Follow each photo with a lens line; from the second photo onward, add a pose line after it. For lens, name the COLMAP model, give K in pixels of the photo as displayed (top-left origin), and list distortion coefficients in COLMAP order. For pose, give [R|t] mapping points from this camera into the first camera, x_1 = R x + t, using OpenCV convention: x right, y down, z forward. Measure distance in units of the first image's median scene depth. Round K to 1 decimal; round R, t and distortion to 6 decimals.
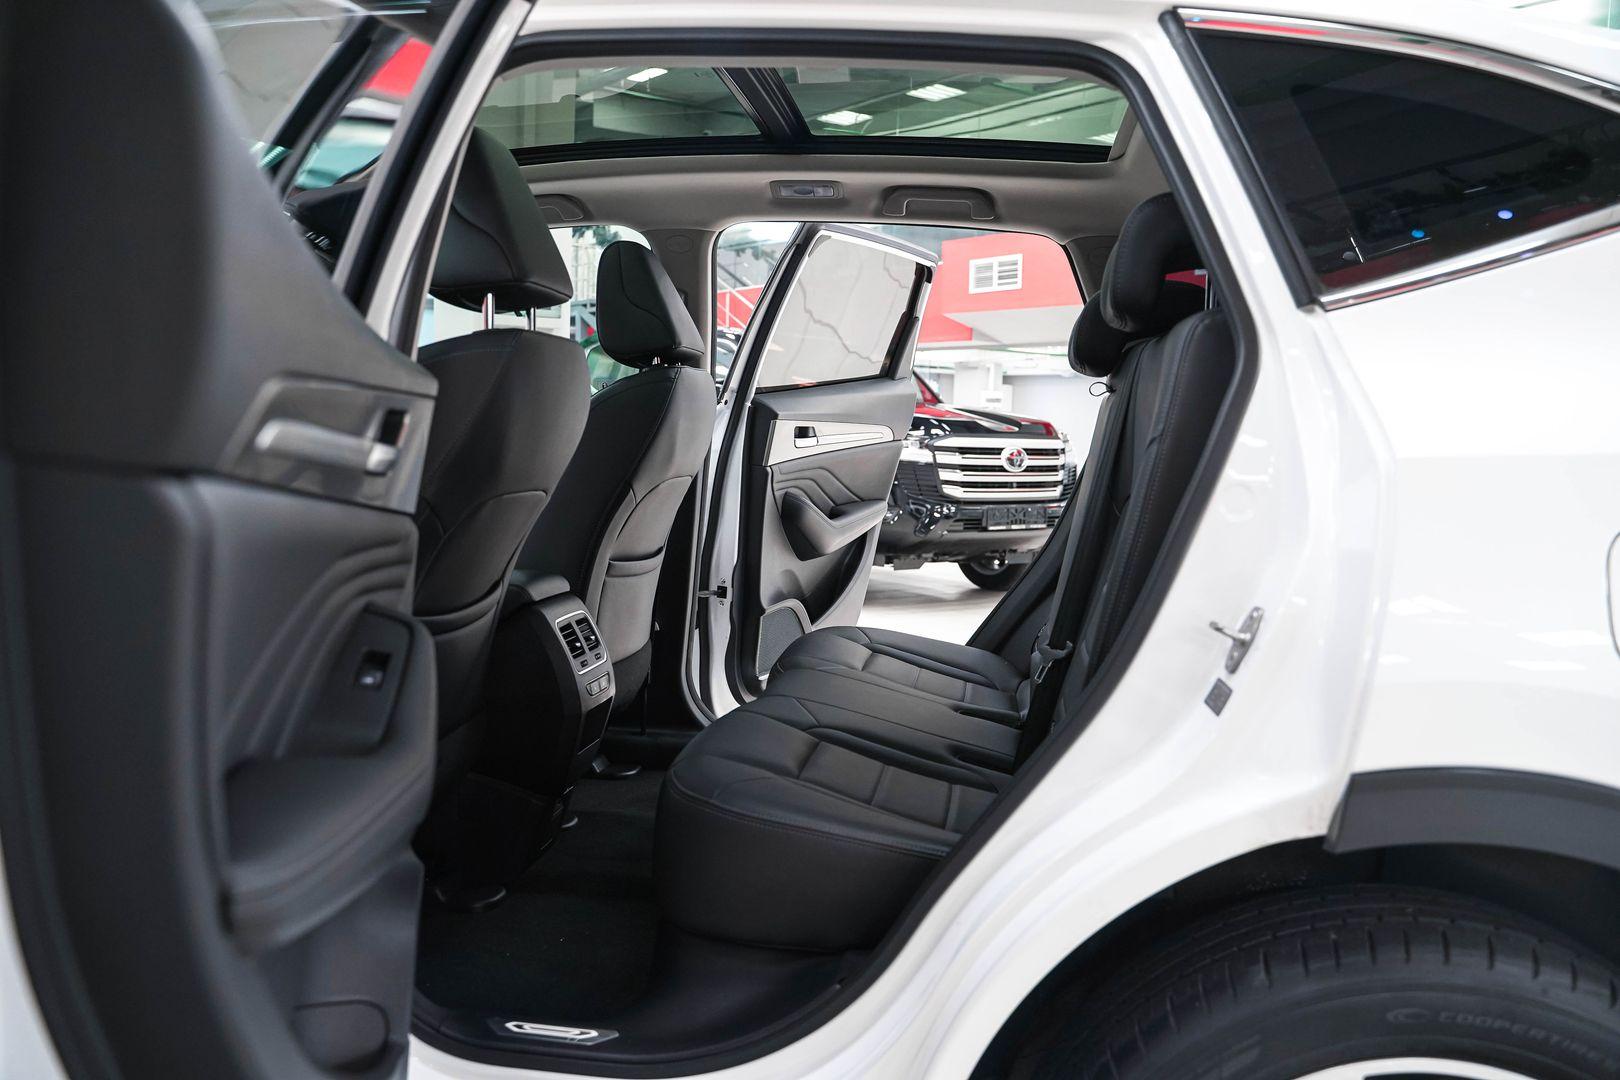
lens RADIAL K [[1316.4, 0, 810.0], [0, 1316.4, 540.0], [0, 0, 1]] dist [-0.120676, 0.099272]
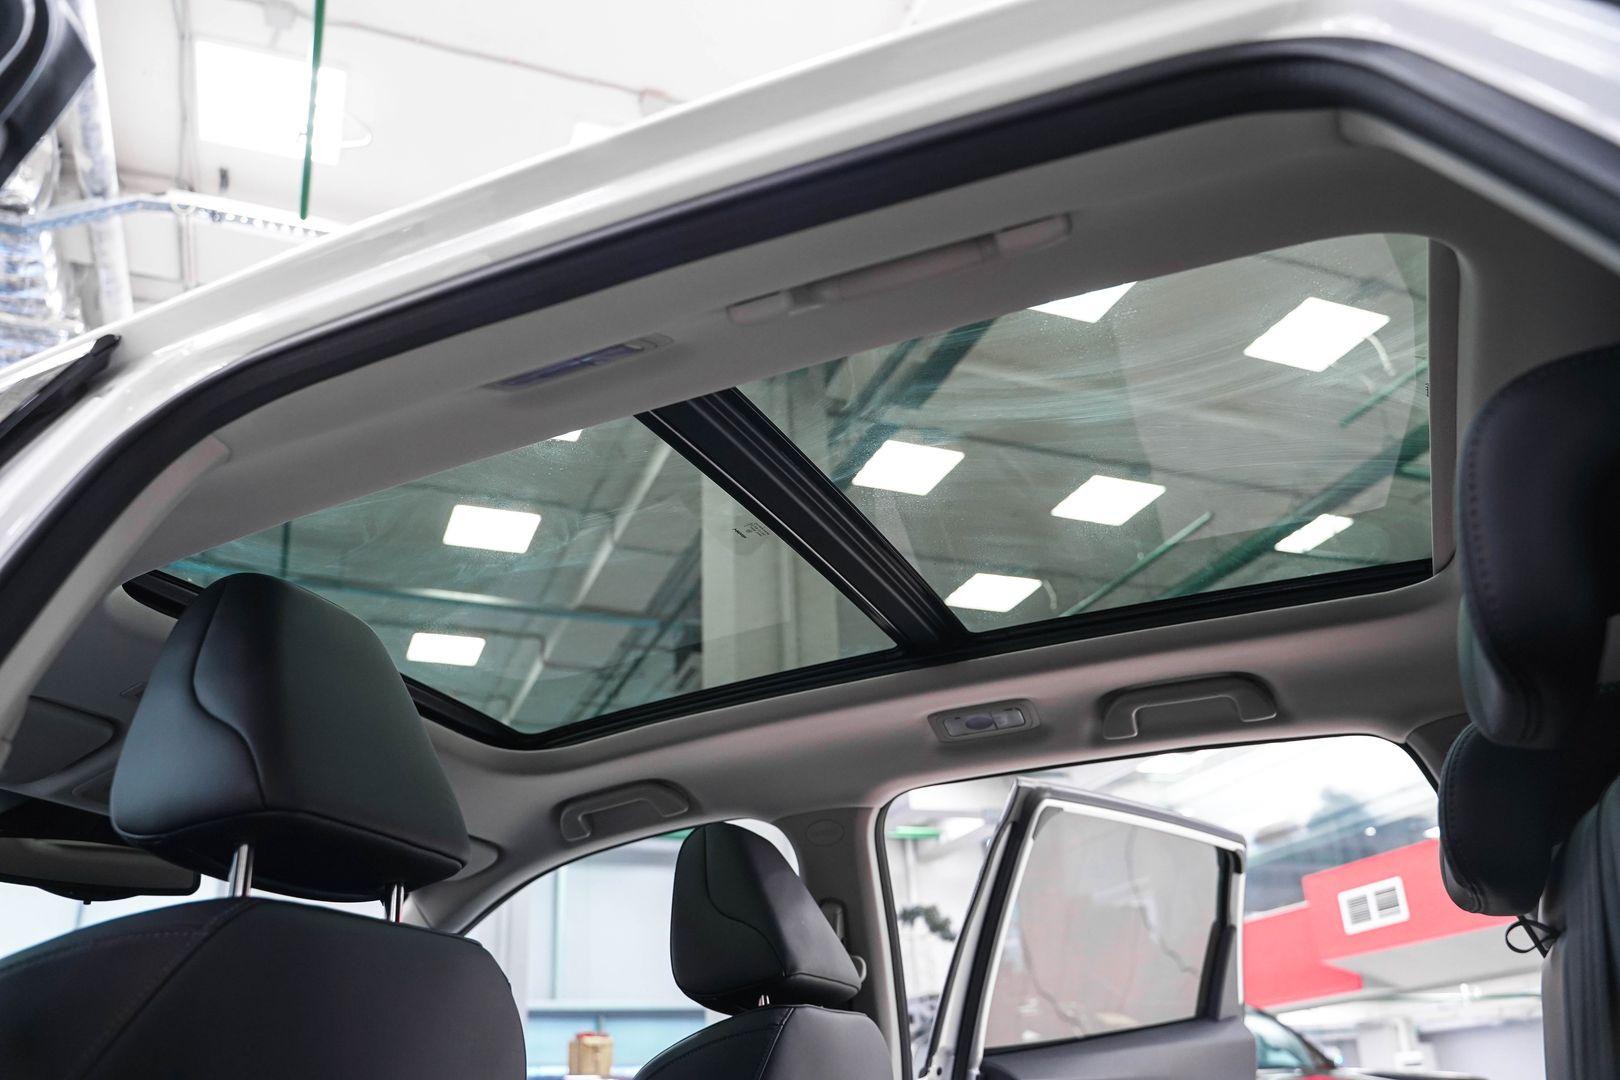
lens RADIAL K [[1316.4, 0, 810.0], [0, 1316.4, 540.0], [0, 0, 1]] dist [-0.120676, 0.099272]
pose [[0.959121, -0.176362, -0.221321, 0.056356], [0.042770, 0.863417, -0.502674, -0.009844], [0.279744, 0.472659, 0.835665, 0.268978]]
